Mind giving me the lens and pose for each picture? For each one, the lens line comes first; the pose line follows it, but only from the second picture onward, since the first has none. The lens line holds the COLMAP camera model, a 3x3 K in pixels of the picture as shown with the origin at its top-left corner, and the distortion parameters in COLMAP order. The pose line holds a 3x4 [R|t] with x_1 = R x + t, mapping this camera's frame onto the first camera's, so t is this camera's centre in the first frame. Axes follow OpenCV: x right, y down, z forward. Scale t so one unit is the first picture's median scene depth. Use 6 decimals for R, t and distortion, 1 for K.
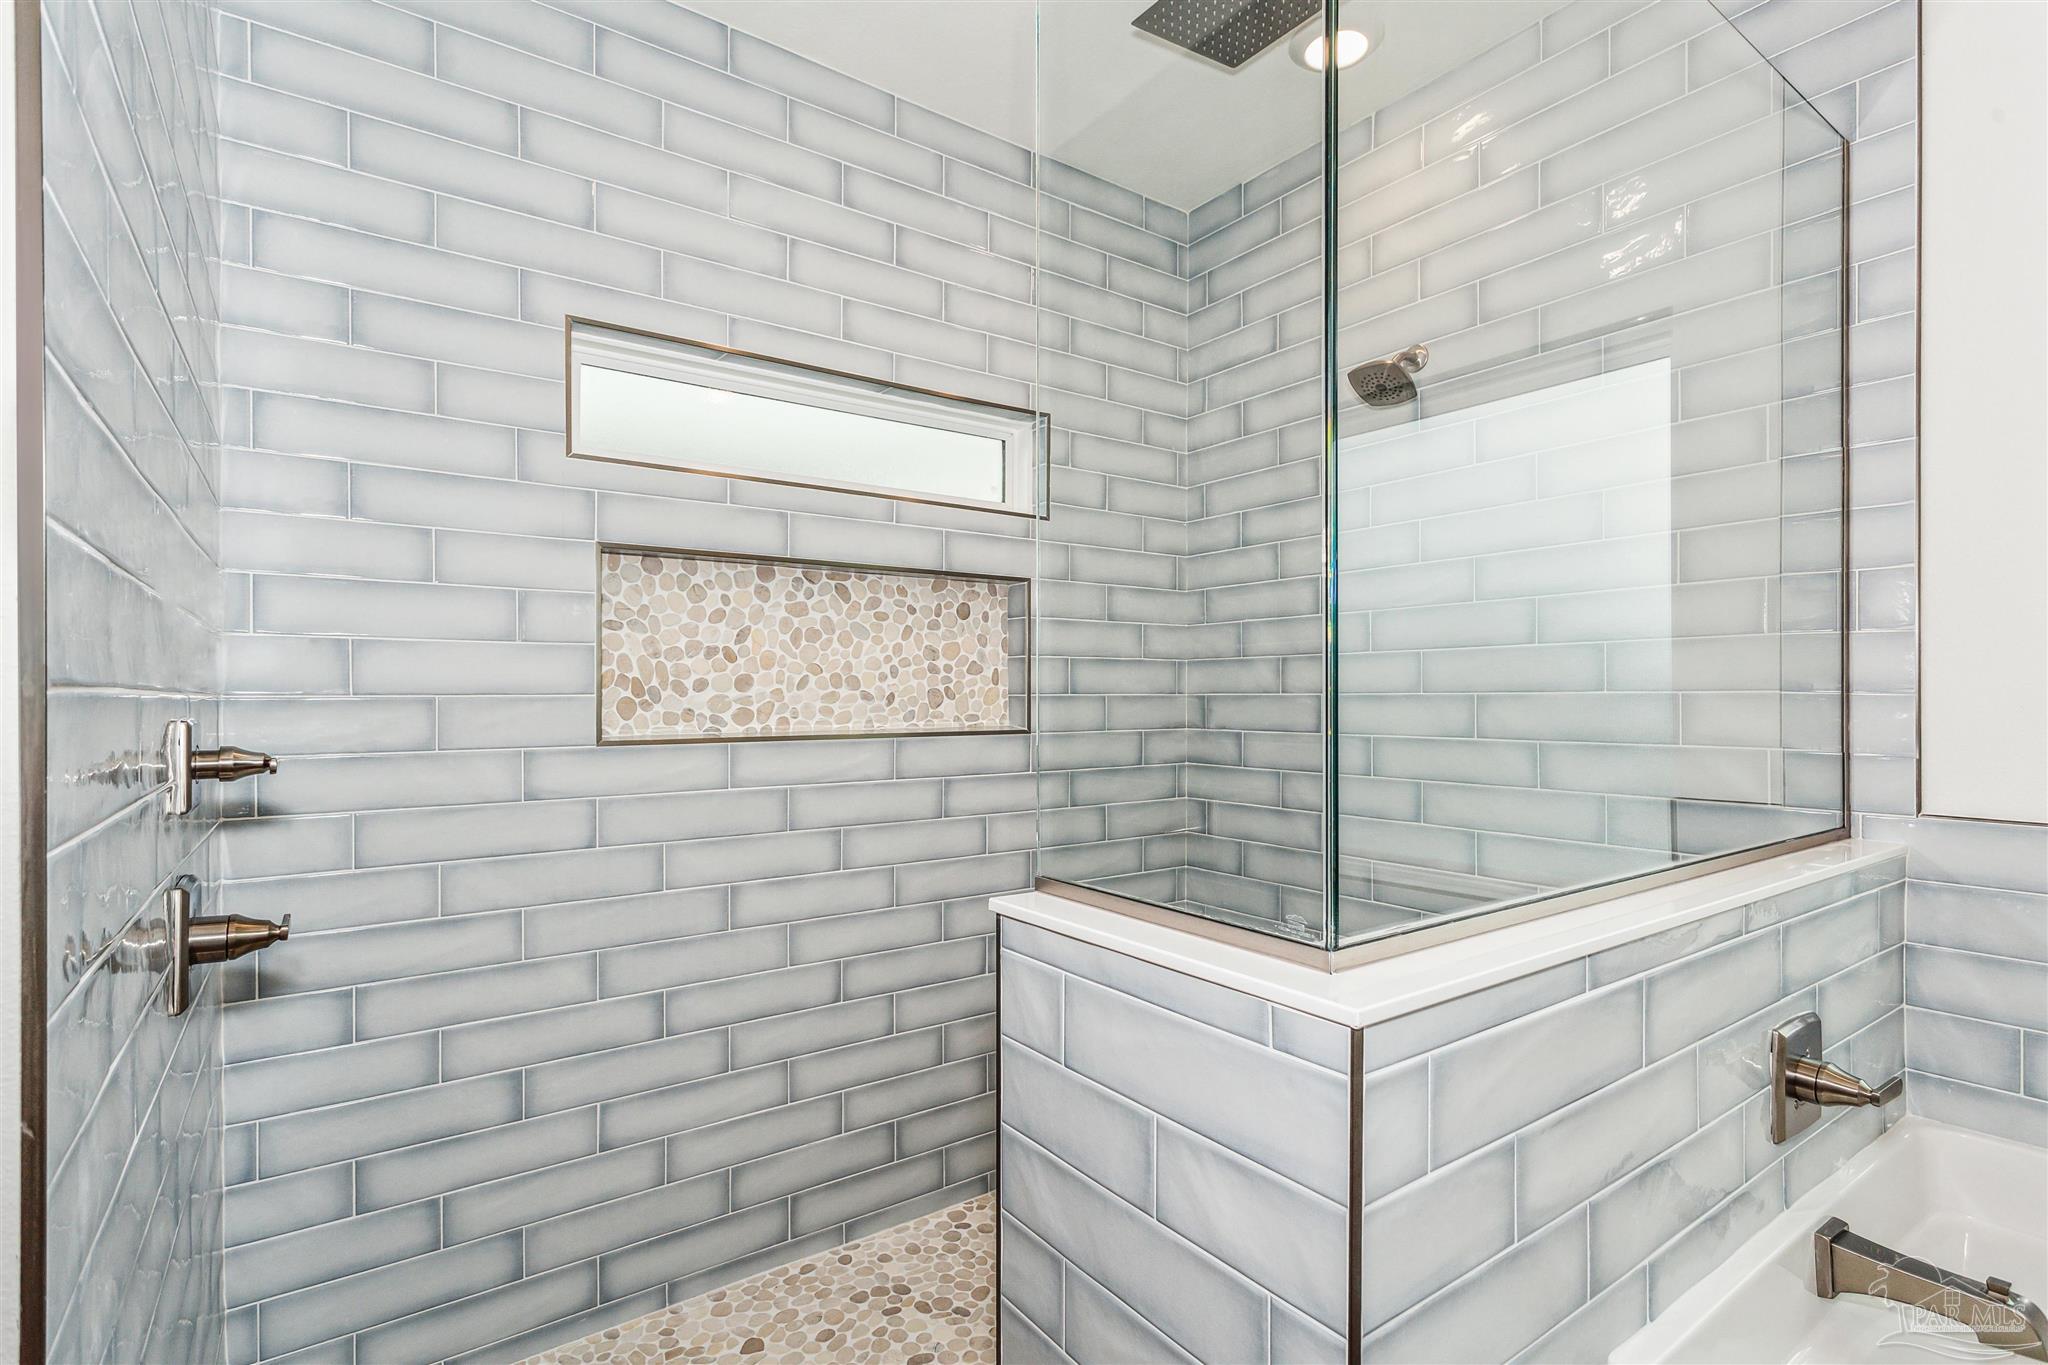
lens RADIAL K [[997.9, 0, 1005.1], [0, 997.9, 697.6], [0, 0, 1]] dist [0.003647, 0.003298]
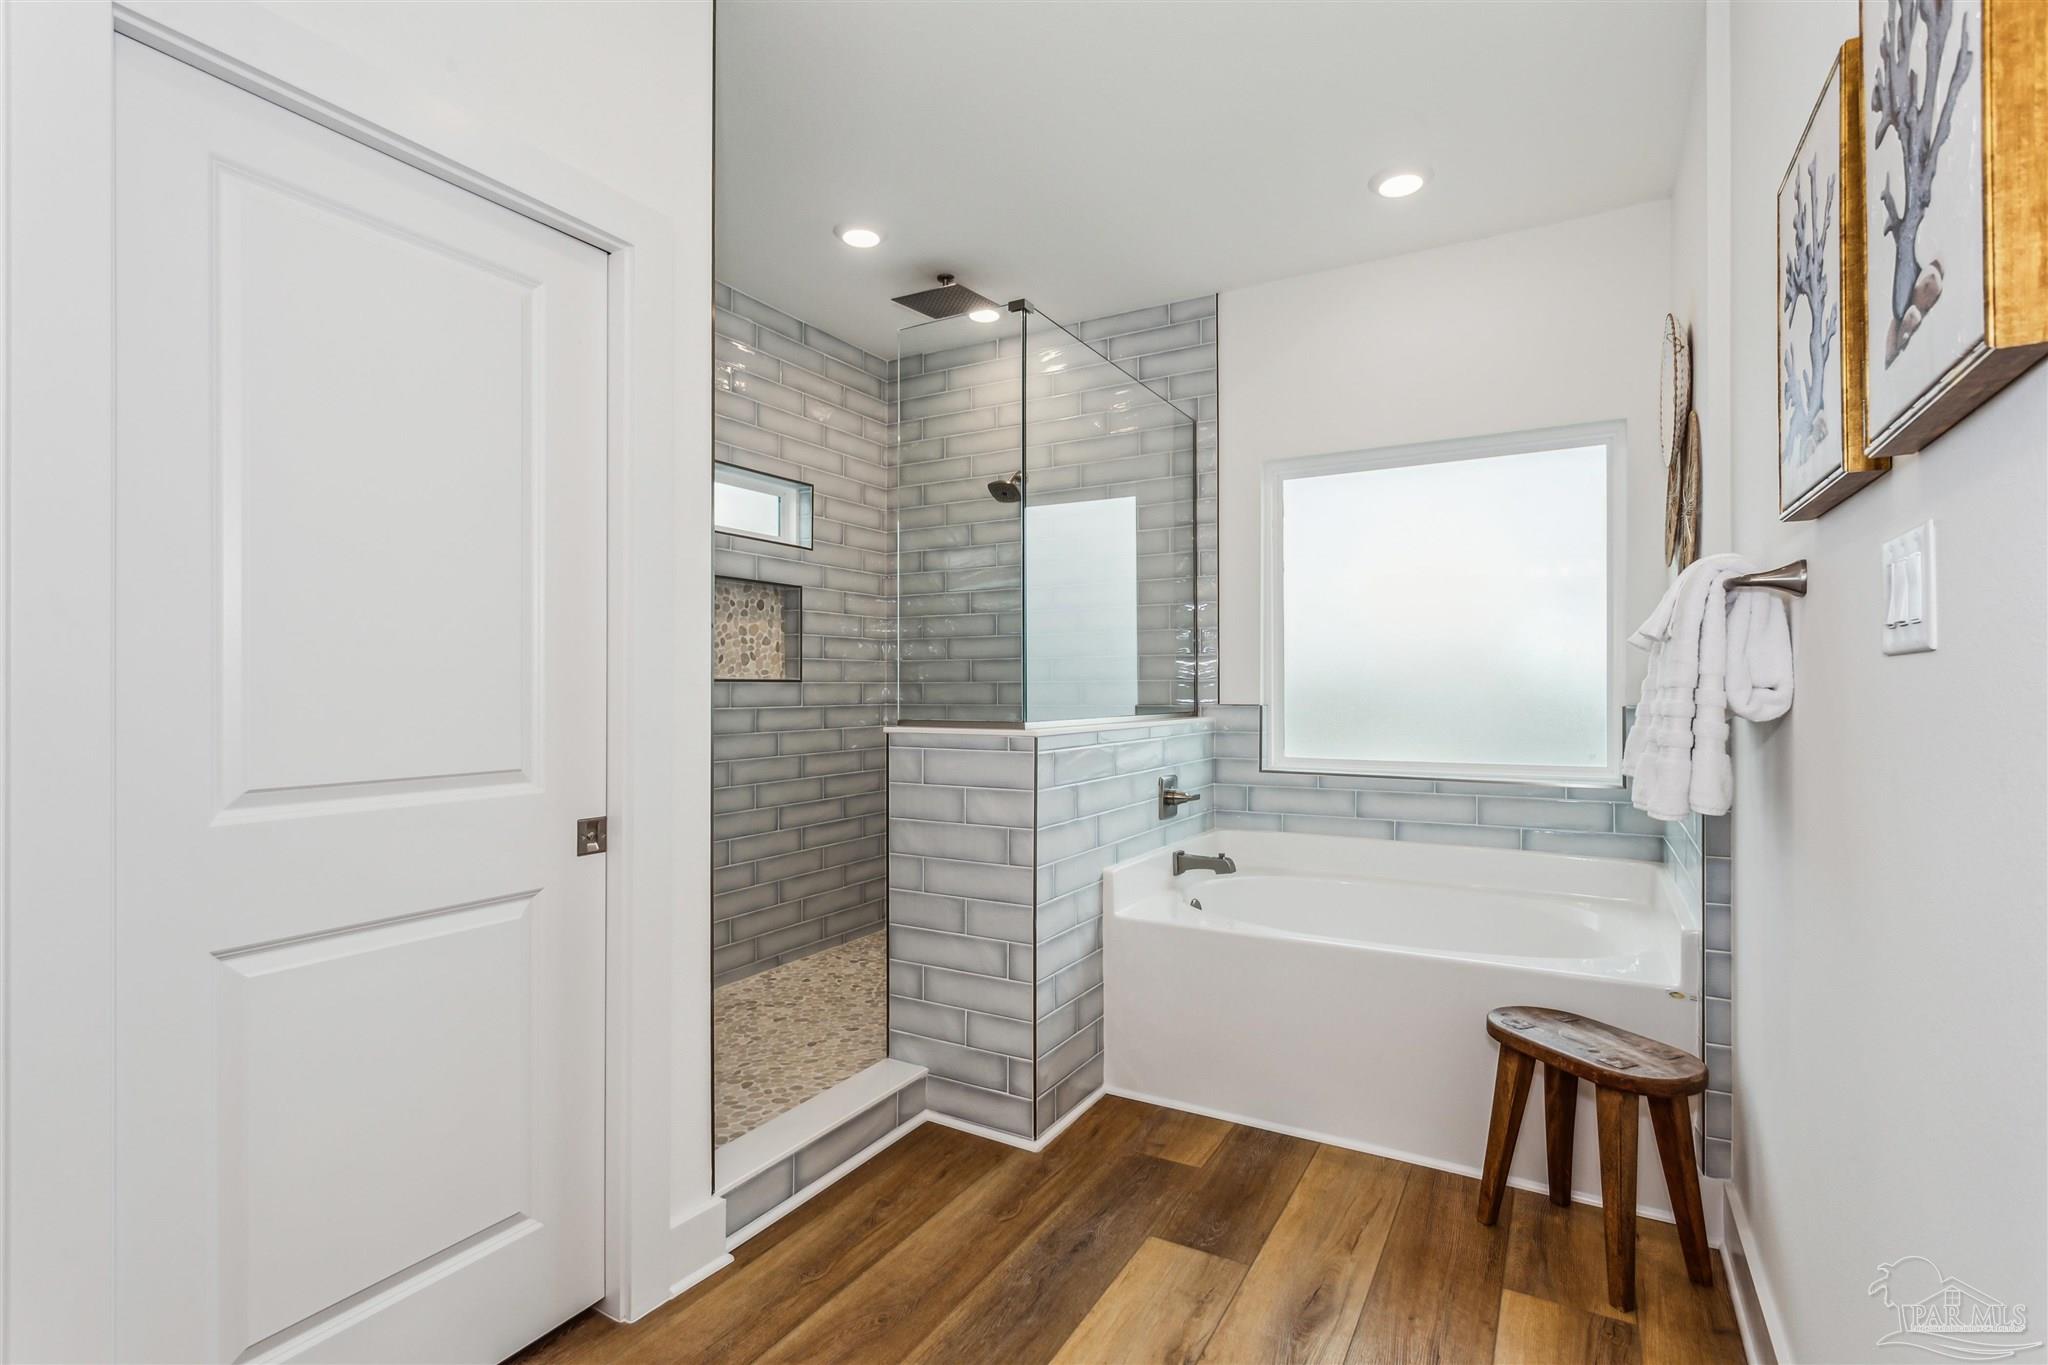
lens RADIAL K [[997.9, 0, 1016.1], [0, 997.9, 693.1], [0, 0, 1]] dist [0.003647, 0.003298]
pose [[0.909617, -0.001219, 0.415446, -0.338312], [0.001229, 0.999999, 0.000245, 0.054571], [-0.415446, 0.000288, 0.909618, -0.624349]]
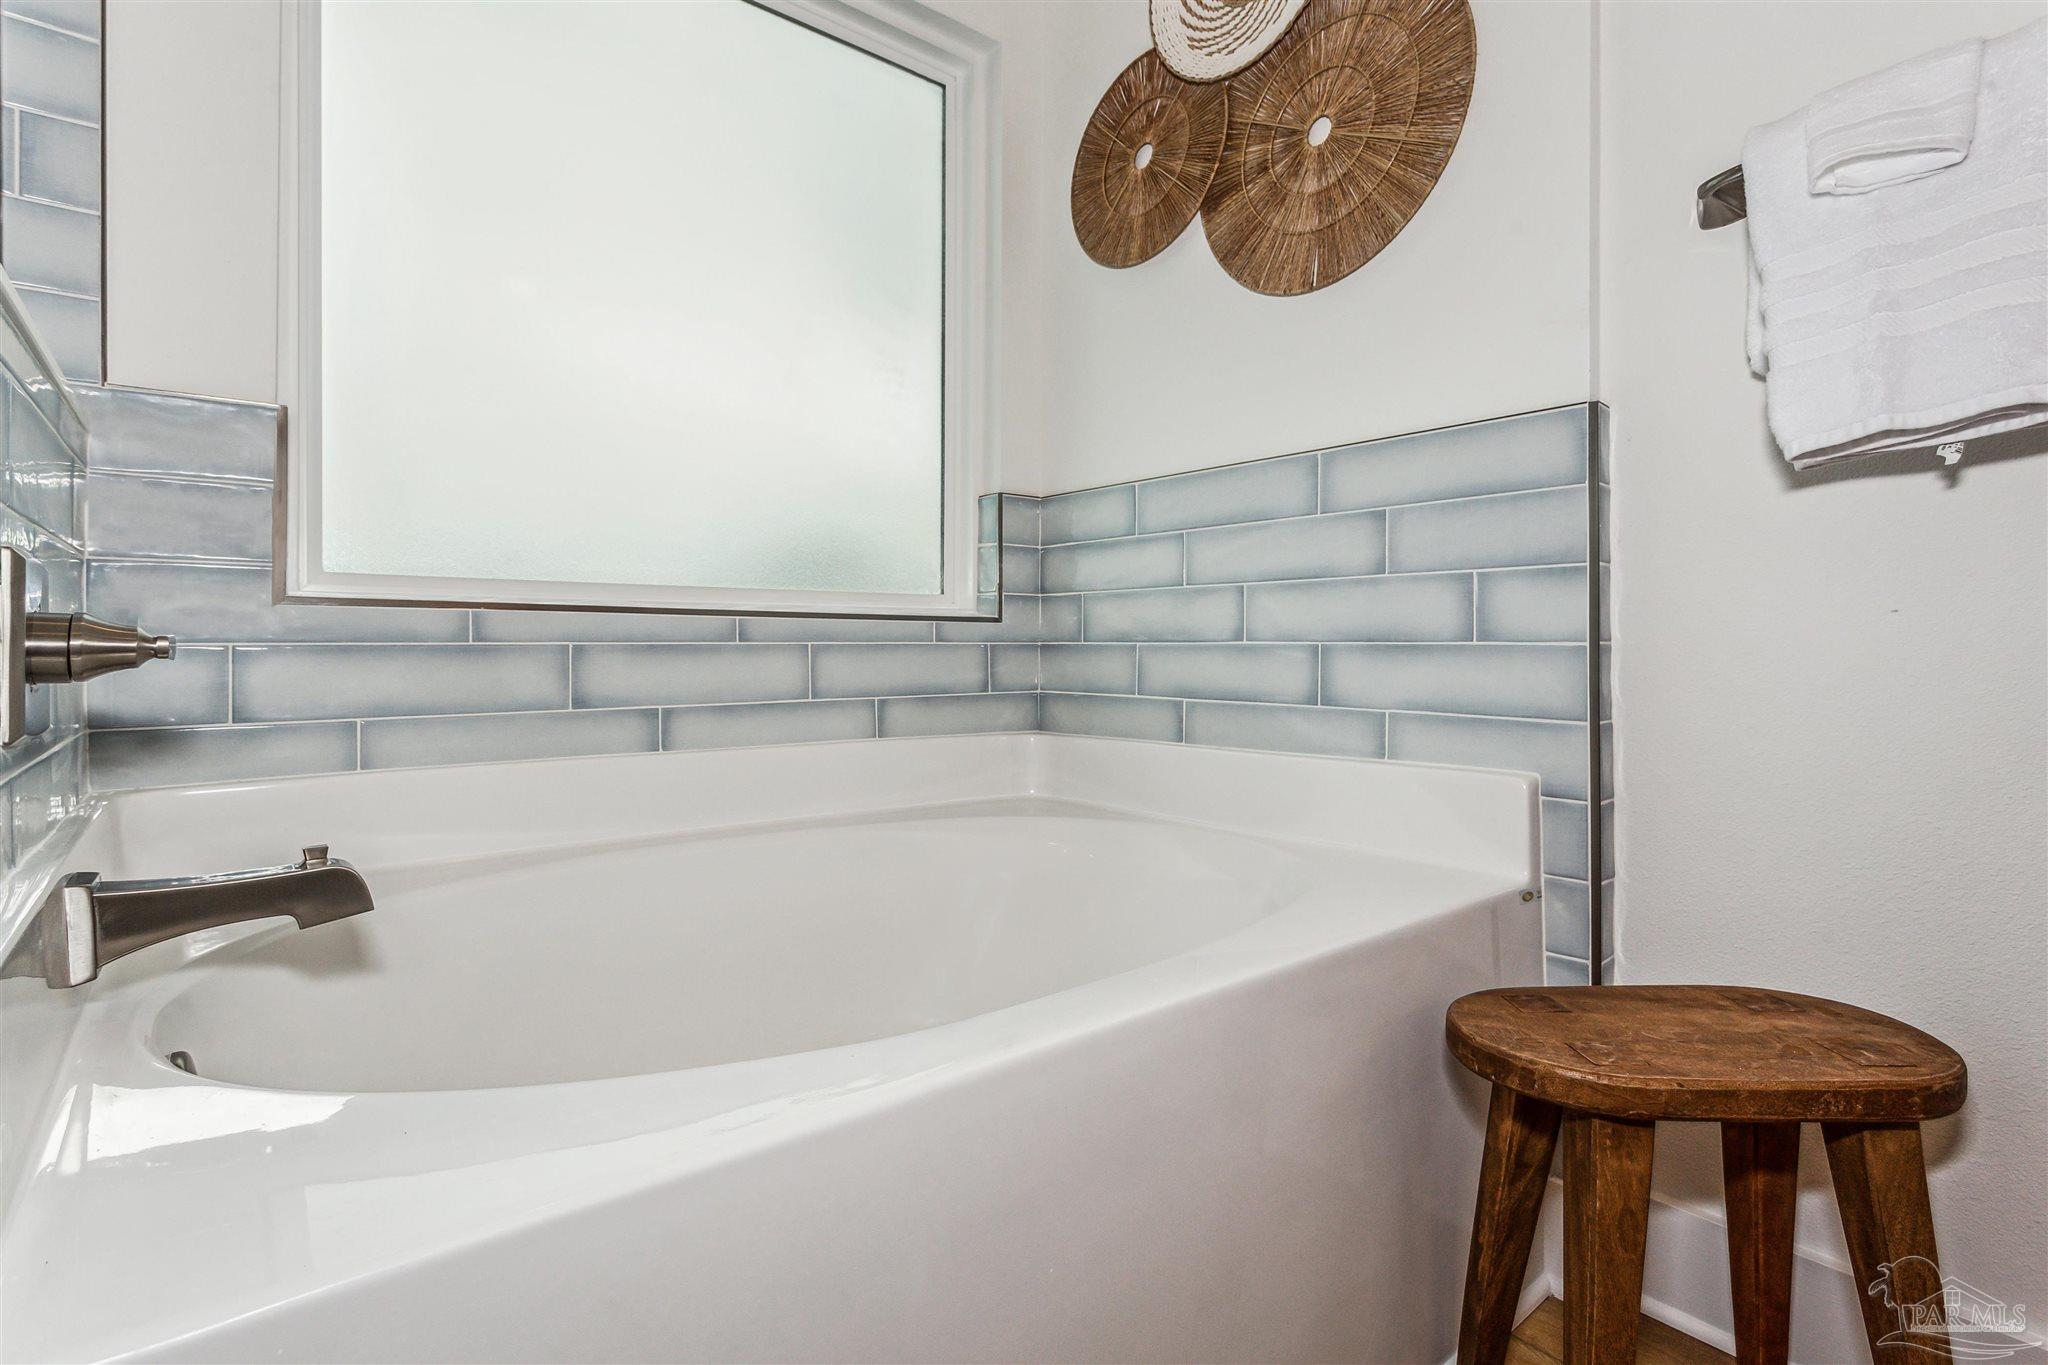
lens RADIAL K [[997.9, 0, 1068.3], [0, 997.9, 628.1], [0, 0, 1]] dist [0.003647, 0.003298]
pose [[-0.104609, 0.012354, 0.994437, 0.069026], [0.000961, 0.999924, -0.012321, 0.189795], [-0.994513, -0.000333, -0.104613, 0.218193]]
